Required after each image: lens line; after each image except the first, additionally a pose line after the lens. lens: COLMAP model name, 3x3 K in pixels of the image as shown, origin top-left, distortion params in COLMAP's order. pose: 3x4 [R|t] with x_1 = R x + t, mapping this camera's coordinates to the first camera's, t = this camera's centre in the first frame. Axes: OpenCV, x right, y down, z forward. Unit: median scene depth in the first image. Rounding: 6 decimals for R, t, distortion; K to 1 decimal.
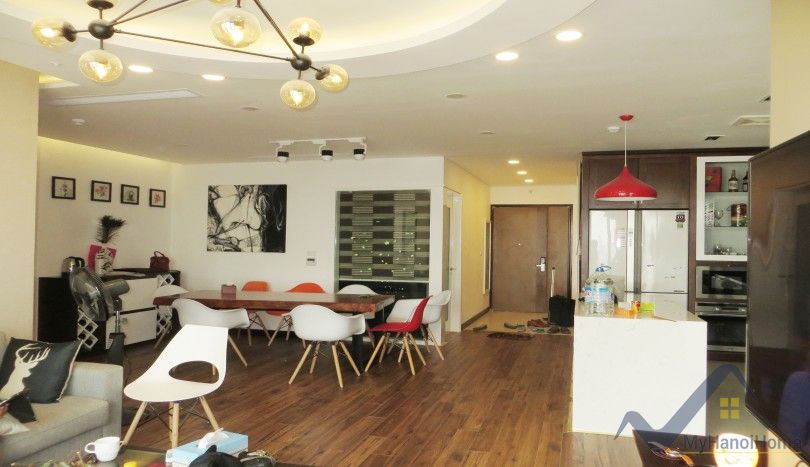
lens RADIAL K [[606.9, 0, 401.7], [0, 606.9, 230.3], [0, 0, 1]] dist [-0.006186, -0.007366]
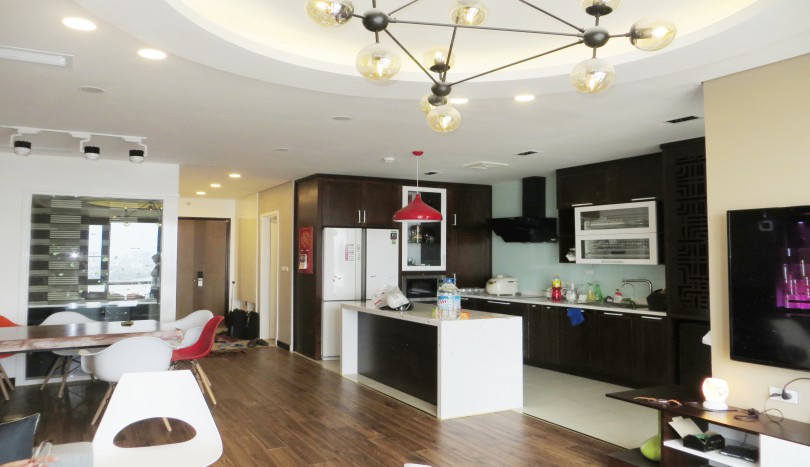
lens RADIAL K [[606.9, 0, 404.8], [0, 606.9, 209.6], [0, 0, 1]] dist [-0.006186, -0.007366]
pose [[0.708887, 0.043456, 0.703982, -0.334428], [-0.006215, 0.998446, -0.055374, -0.005042], [-0.705294, 0.034879, 0.708056, 0.115343]]
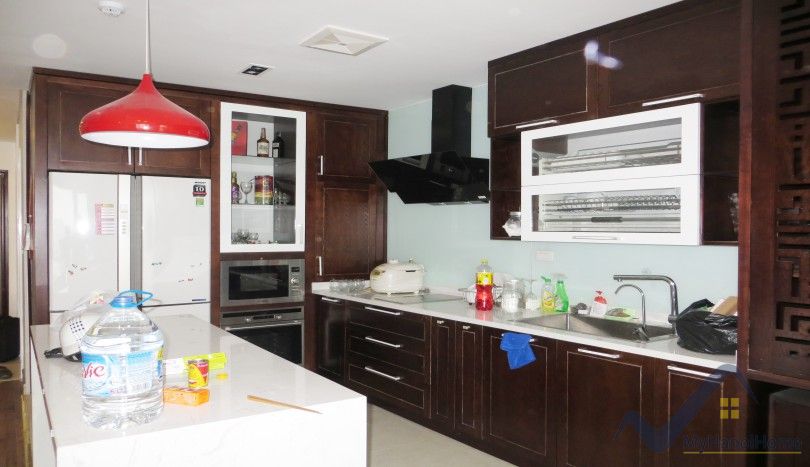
lens RADIAL K [[606.9, 0, 402.5], [0, 606.9, 239.5], [0, 0, 1]] dist [-0.006186, -0.007366]
pose [[0.652043, -0.023293, 0.757824, 0.087750], [-0.008810, 0.999228, 0.038293, 0.005566], [-0.758131, -0.031645, 0.651334, 0.351661]]
